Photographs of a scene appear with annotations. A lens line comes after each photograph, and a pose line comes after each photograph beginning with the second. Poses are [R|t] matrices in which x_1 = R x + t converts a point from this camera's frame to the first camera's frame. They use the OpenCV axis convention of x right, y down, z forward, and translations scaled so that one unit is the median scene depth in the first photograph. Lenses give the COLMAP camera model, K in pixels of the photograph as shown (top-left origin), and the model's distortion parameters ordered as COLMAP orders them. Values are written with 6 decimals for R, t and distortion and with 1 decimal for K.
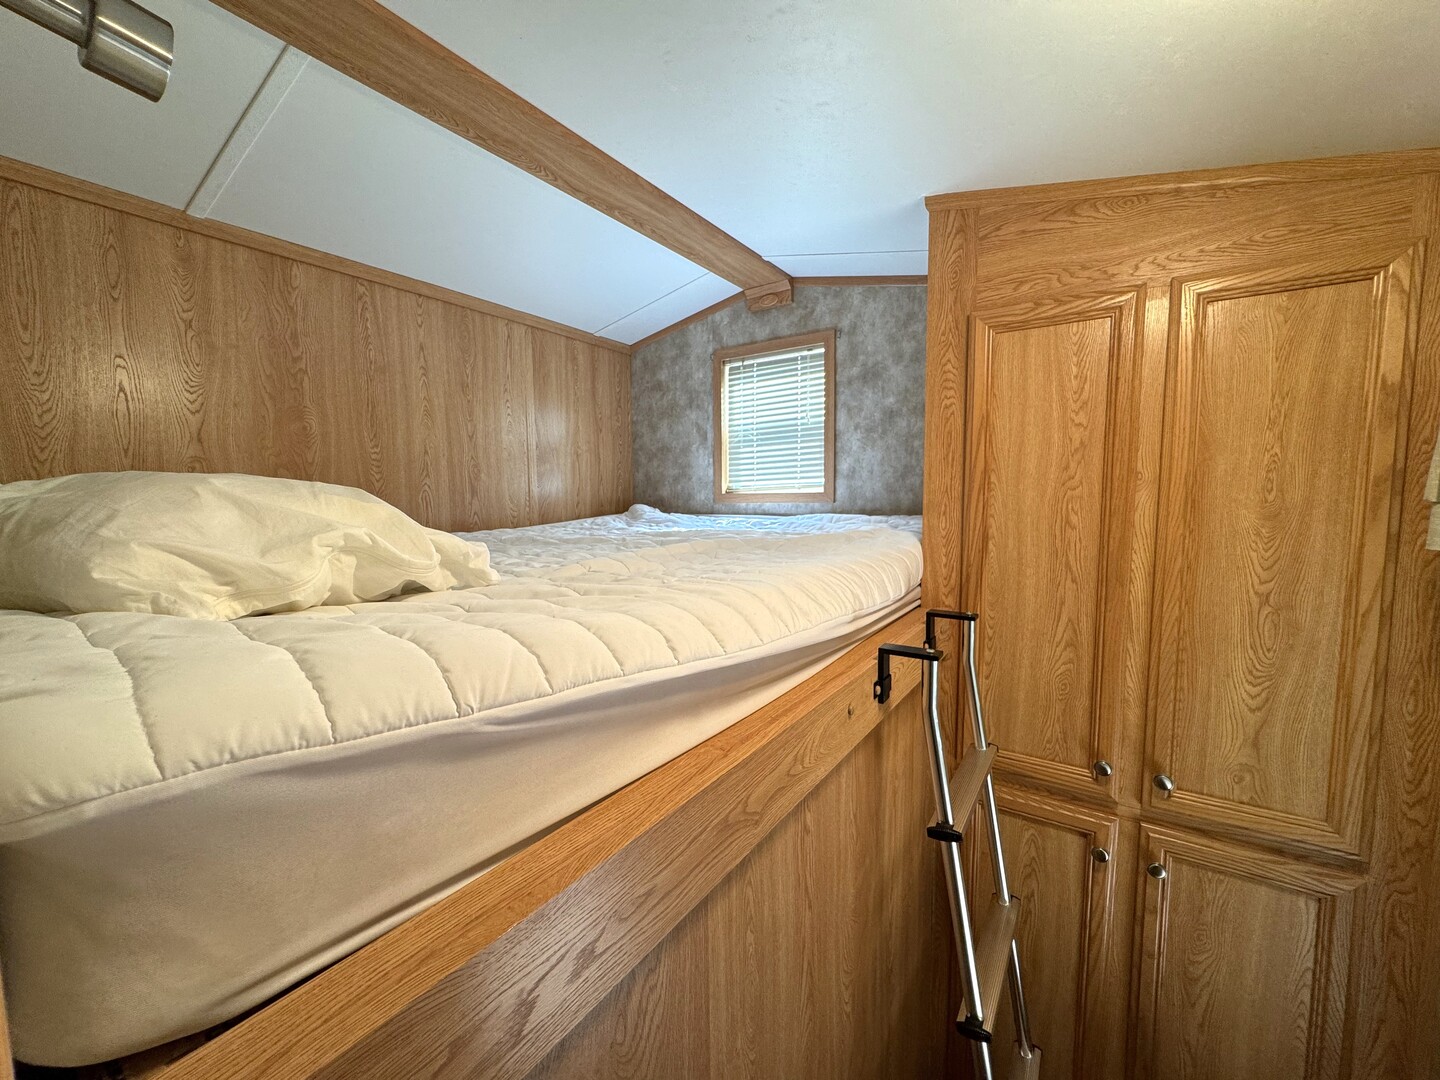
lens RADIAL K [[578.8, 0, 709.1], [0, 578.8, 536.5], [0, 0, 1]] dist [-0.004488, 0.000994]
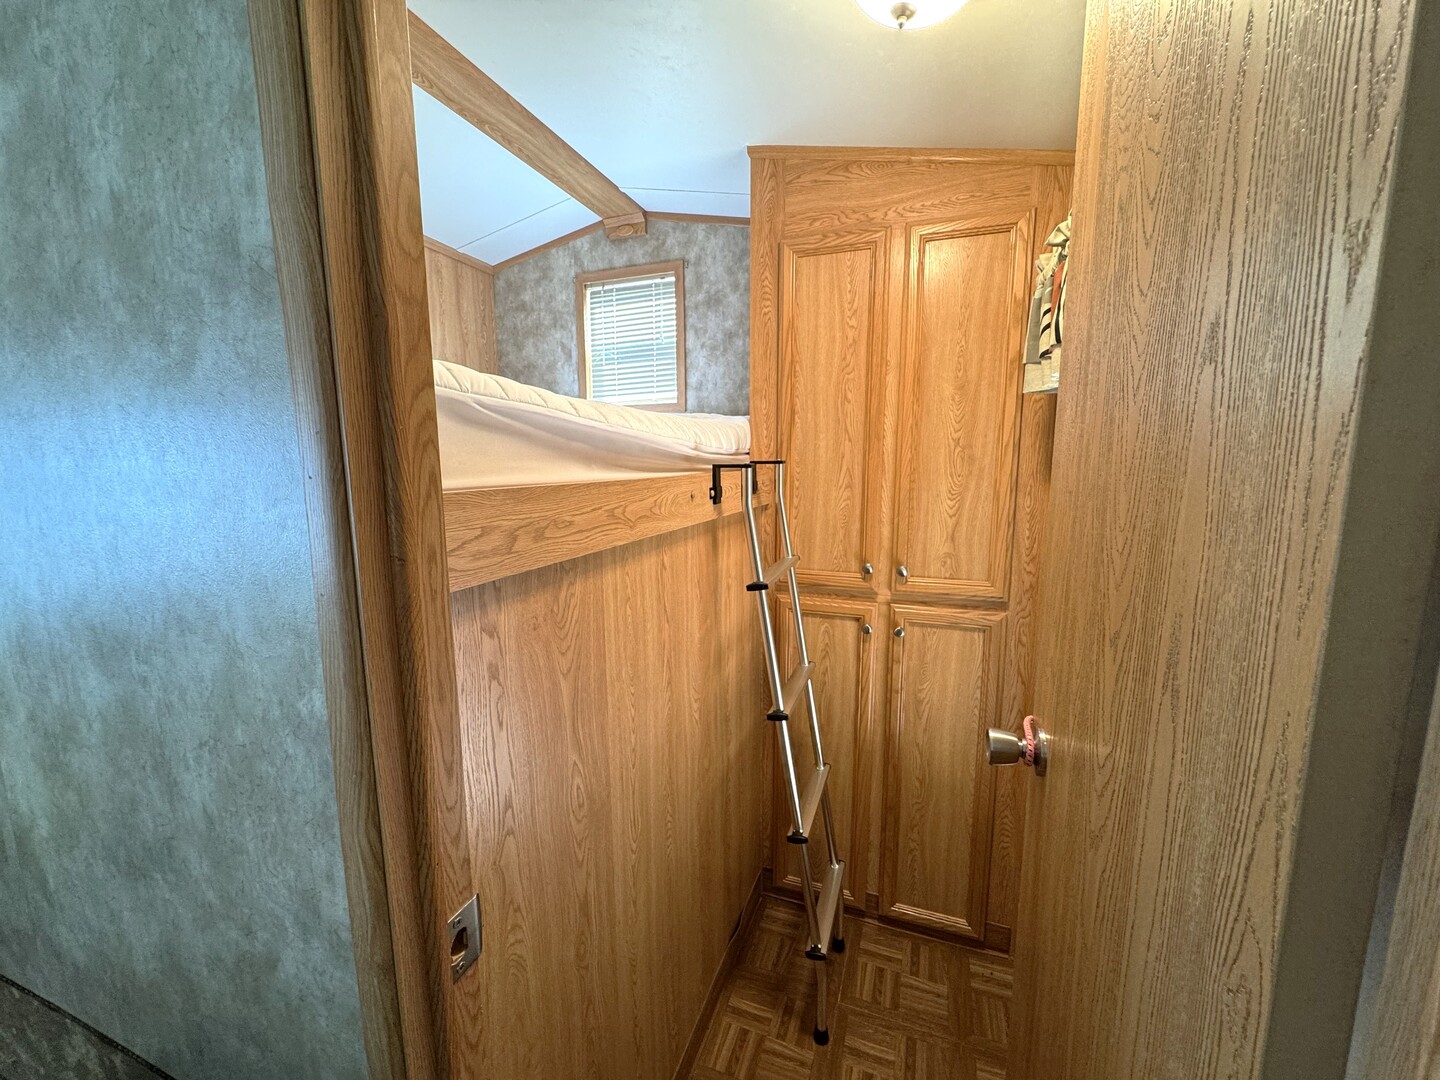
lens RADIAL K [[578.8, 0, 713.7], [0, 578.8, 533.5], [0, 0, 1]] dist [-0.004488, 0.000994]
pose [[0.968940, -0.031089, 0.245336, -0.045498], [0.017058, 0.998106, 0.059112, 0.217469], [-0.246709, -0.053091, 0.967634, -0.301706]]
